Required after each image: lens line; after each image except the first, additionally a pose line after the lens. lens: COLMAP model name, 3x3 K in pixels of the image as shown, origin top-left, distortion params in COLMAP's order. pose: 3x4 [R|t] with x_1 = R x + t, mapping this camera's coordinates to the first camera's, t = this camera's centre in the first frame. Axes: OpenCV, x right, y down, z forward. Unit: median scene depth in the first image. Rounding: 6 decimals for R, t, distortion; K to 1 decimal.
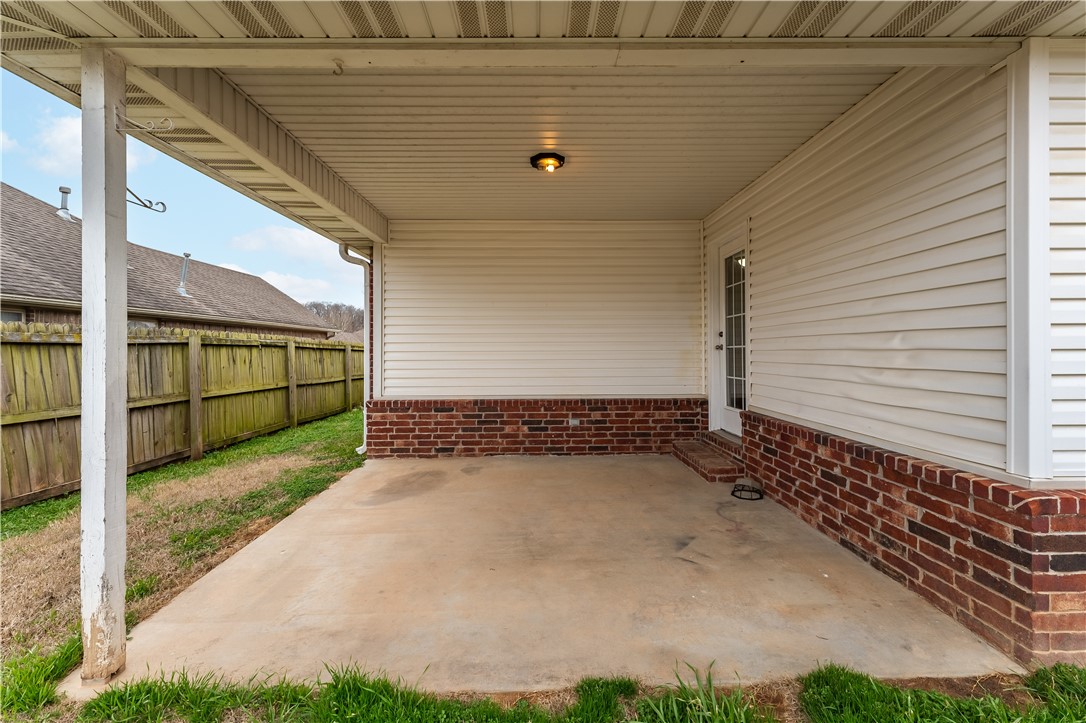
lens RADIAL K [[442.8, 0, 538.4], [0, 442.8, 352.6], [0, 0, 1]] dist [0.007897, -0.000732]
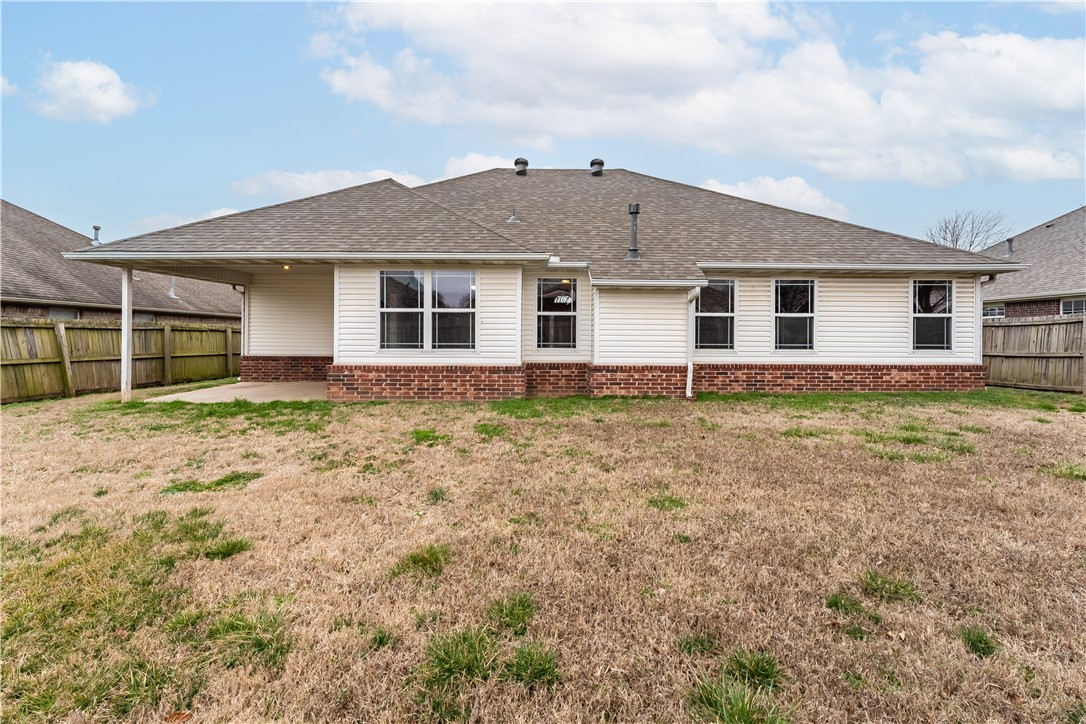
lens RADIAL K [[442.8, 0, 542.7], [0, 442.8, 342.1], [0, 0, 1]] dist [0.007897, -0.000732]
pose [[0.999887, 0.010871, -0.010377, 0.988882], [-0.010827, 0.999932, 0.004345, 0.011190], [0.010424, -0.004232, 0.999937, -1.042865]]
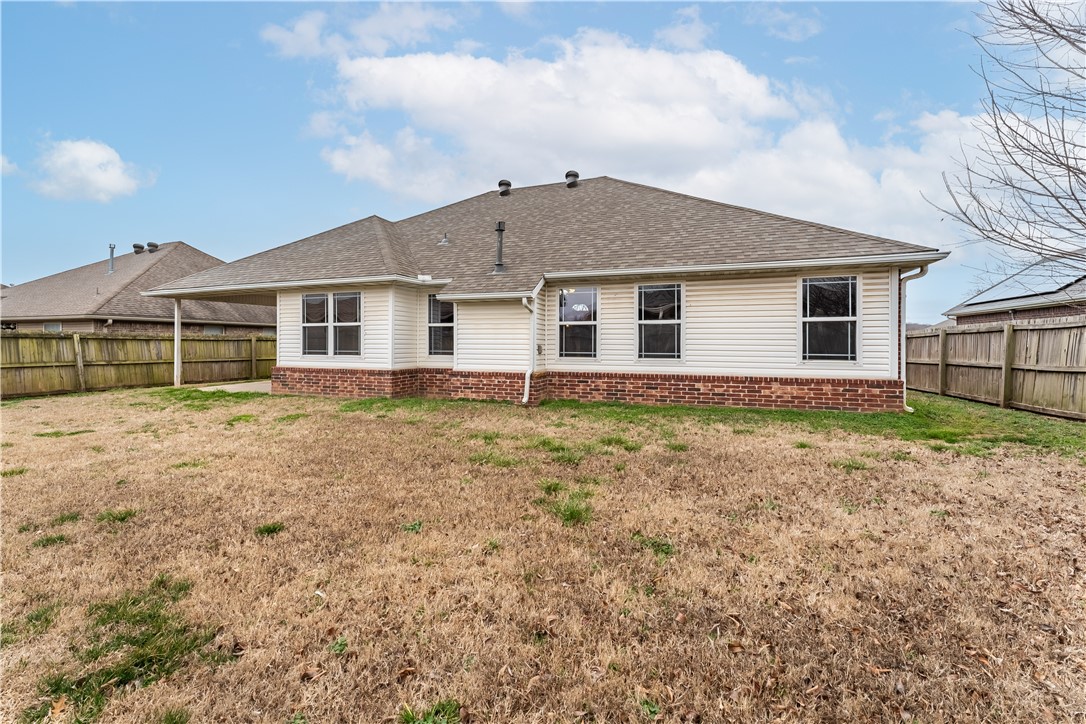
lens RADIAL K [[442.8, 0, 533.6], [0, 442.8, 354.9], [0, 0, 1]] dist [0.007897, -0.000732]
pose [[0.931767, 0.017753, -0.362621, 1.946441], [-0.012373, 0.999776, 0.017154, 0.002659], [0.362845, -0.011497, 0.931779, -0.999626]]
